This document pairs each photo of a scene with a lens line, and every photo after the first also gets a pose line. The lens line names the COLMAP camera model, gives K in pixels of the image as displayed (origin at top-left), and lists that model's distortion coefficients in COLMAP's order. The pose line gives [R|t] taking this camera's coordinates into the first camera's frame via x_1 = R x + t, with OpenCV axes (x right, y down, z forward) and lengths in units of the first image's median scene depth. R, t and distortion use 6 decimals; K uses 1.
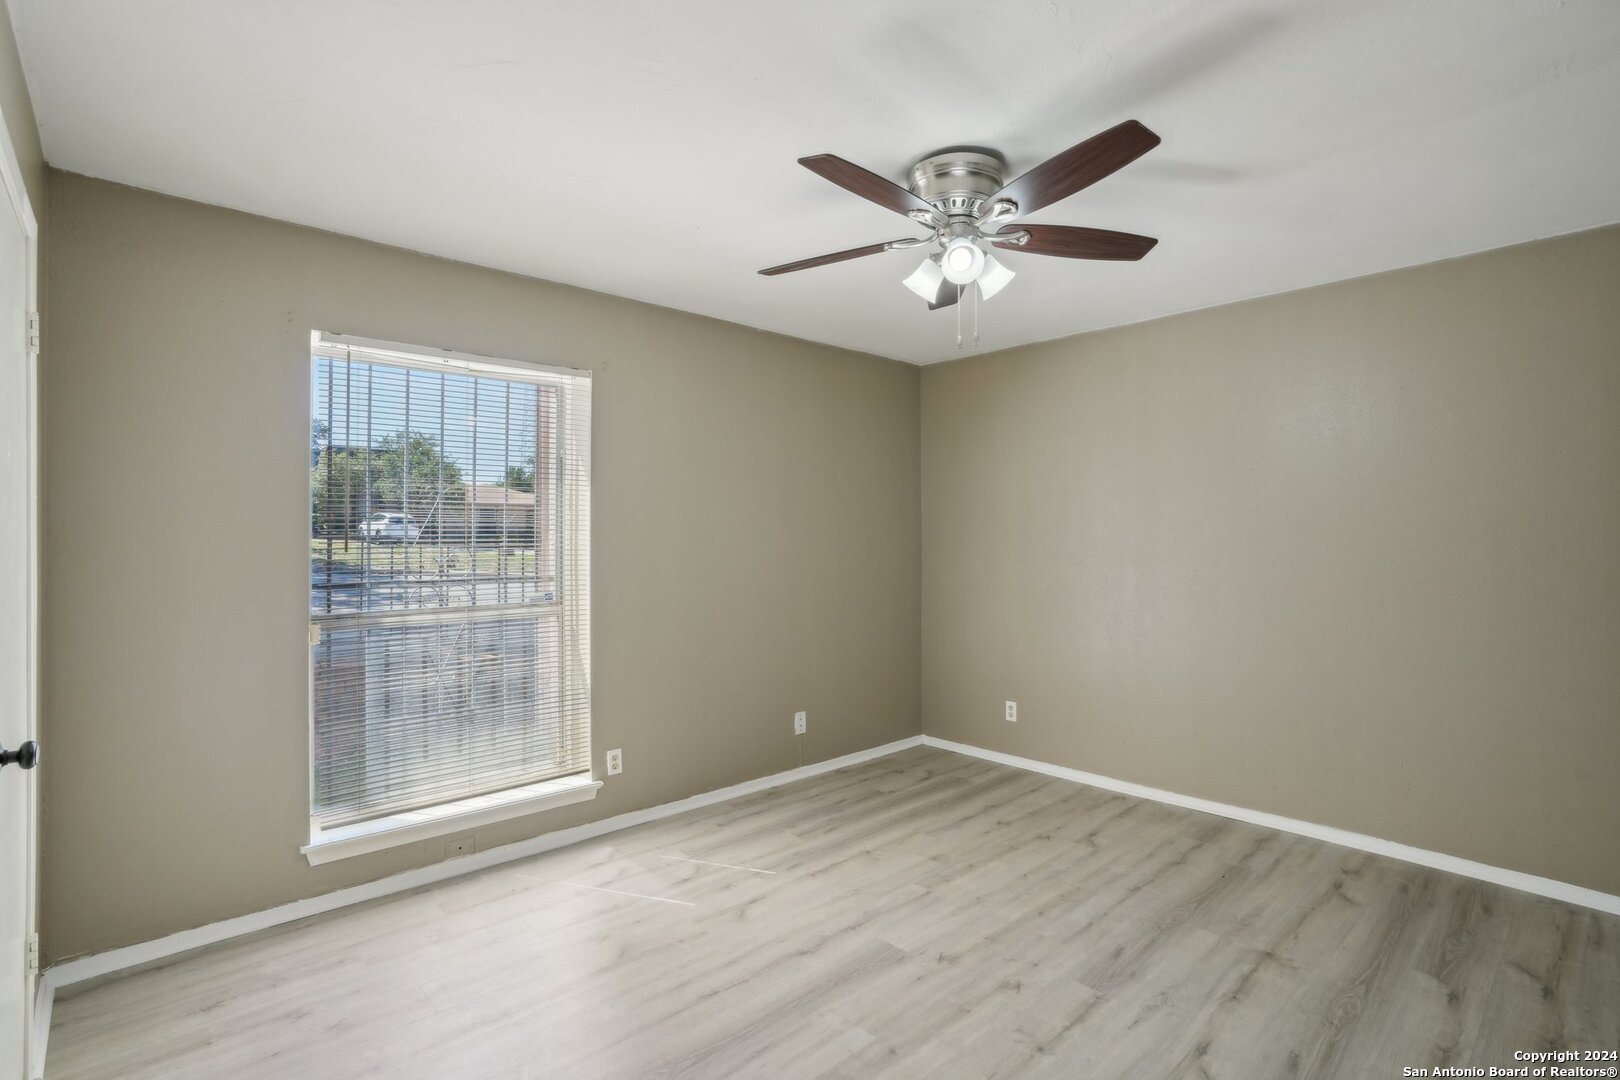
lens RADIAL K [[766.9, 0, 814.4], [0, 766.9, 536.6], [0, 0, 1]] dist [-0.053496, 0.027781]
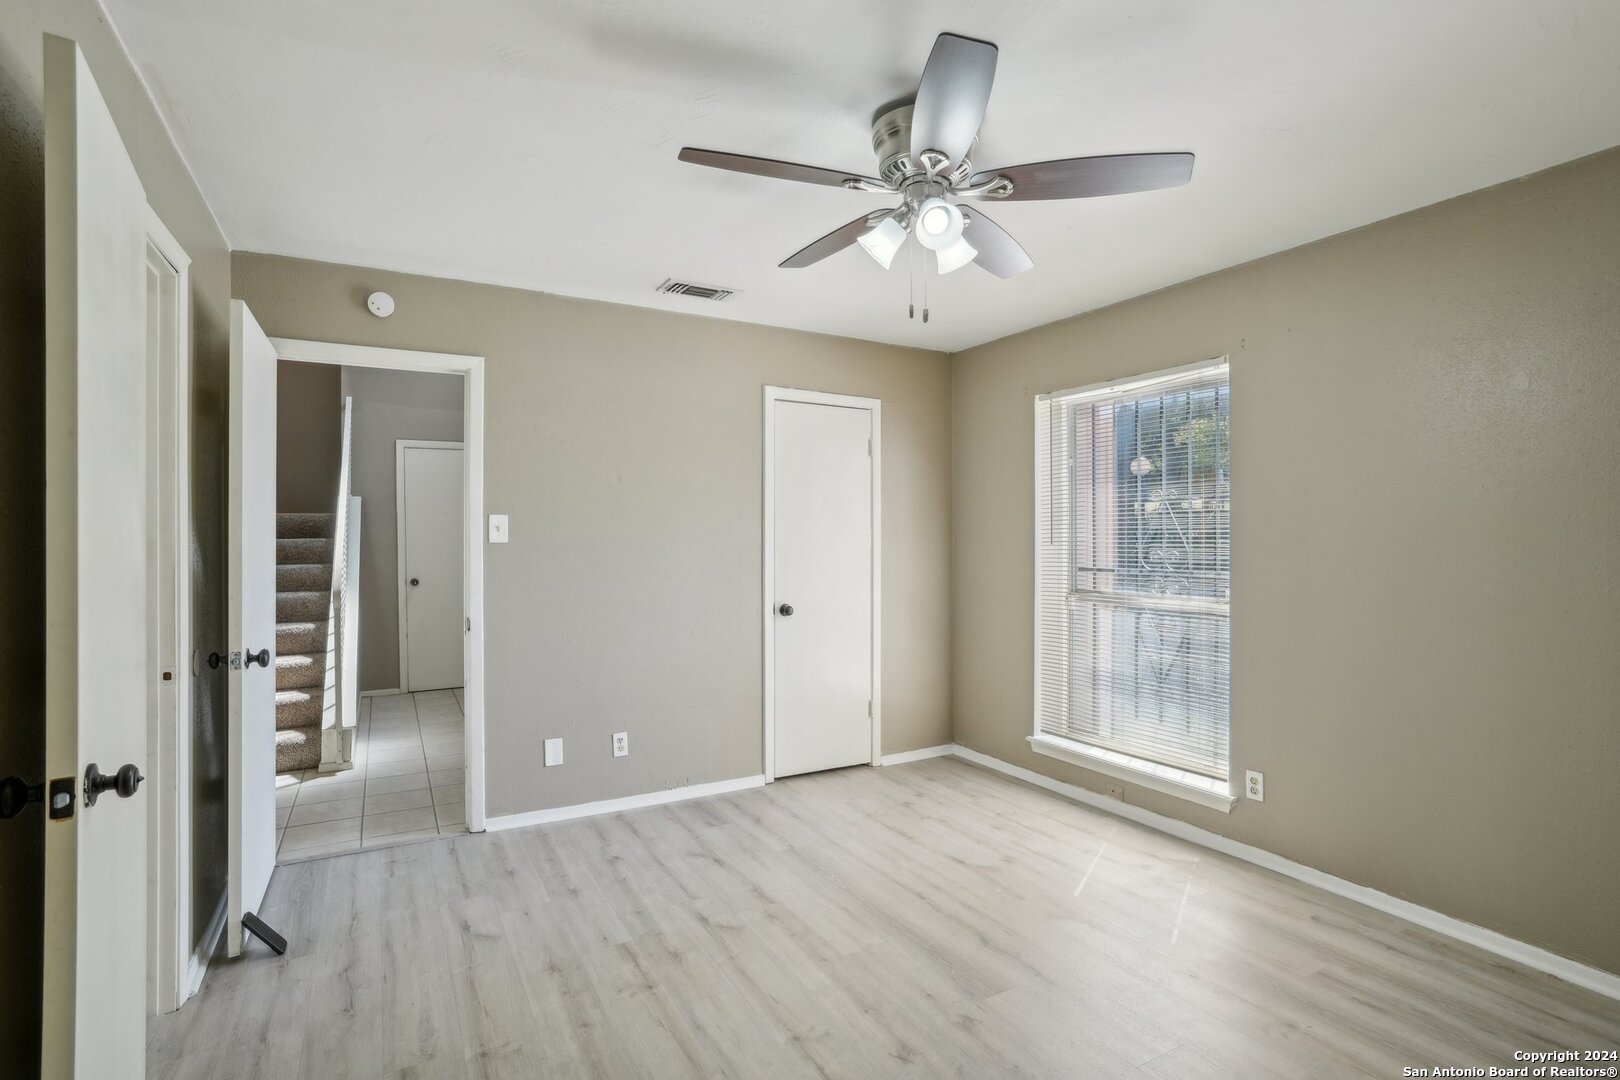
lens RADIAL K [[766.9, 0, 814.4], [0, 766.9, 536.6], [0, 0, 1]] dist [-0.053496, 0.027781]
pose [[-0.232620, -0.006218, -0.972548, 0.805530], [0.005287, 0.999957, -0.007657, 0.009863], [0.972553, -0.006923, -0.232577, 0.794395]]
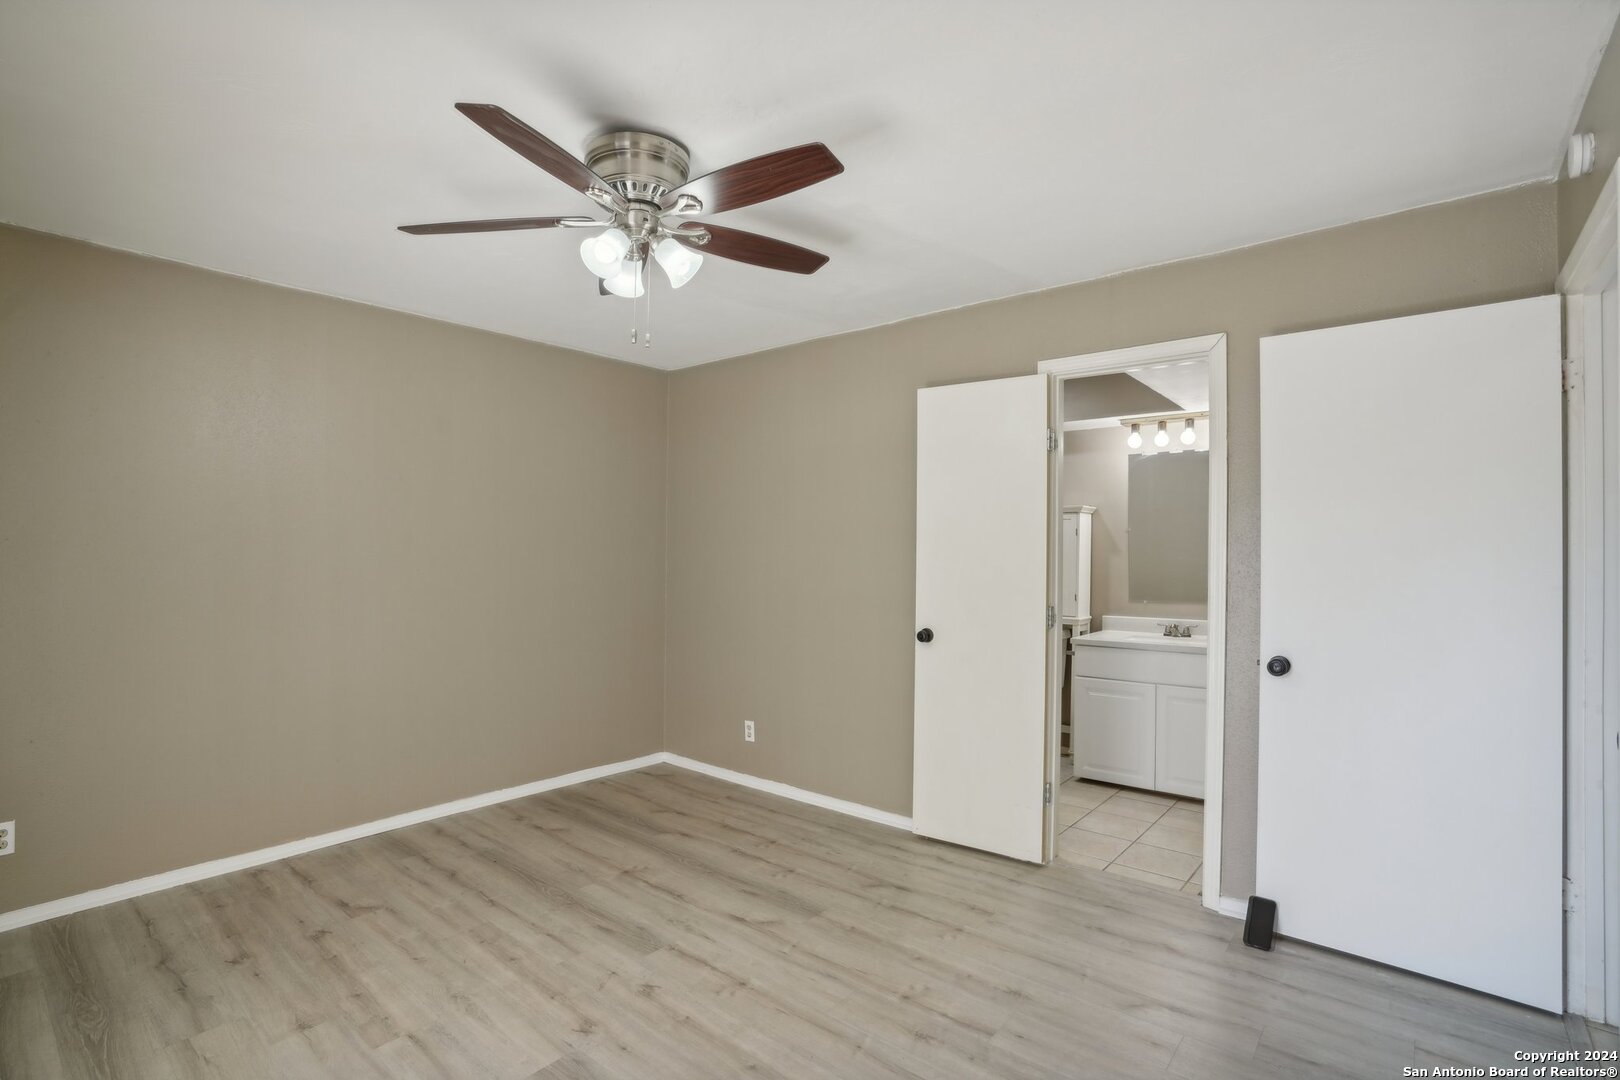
lens RADIAL K [[762.1, 0, 804.3], [0, 762.1, 542.0], [0, 0, 1]] dist [-0.050058, 0.024161]
pose [[-0.110037, 0.009296, 0.993884, -0.552092], [-0.006257, 0.999930, -0.010045, 0.003433], [-0.993908, -0.007324, -0.109972, 0.652509]]
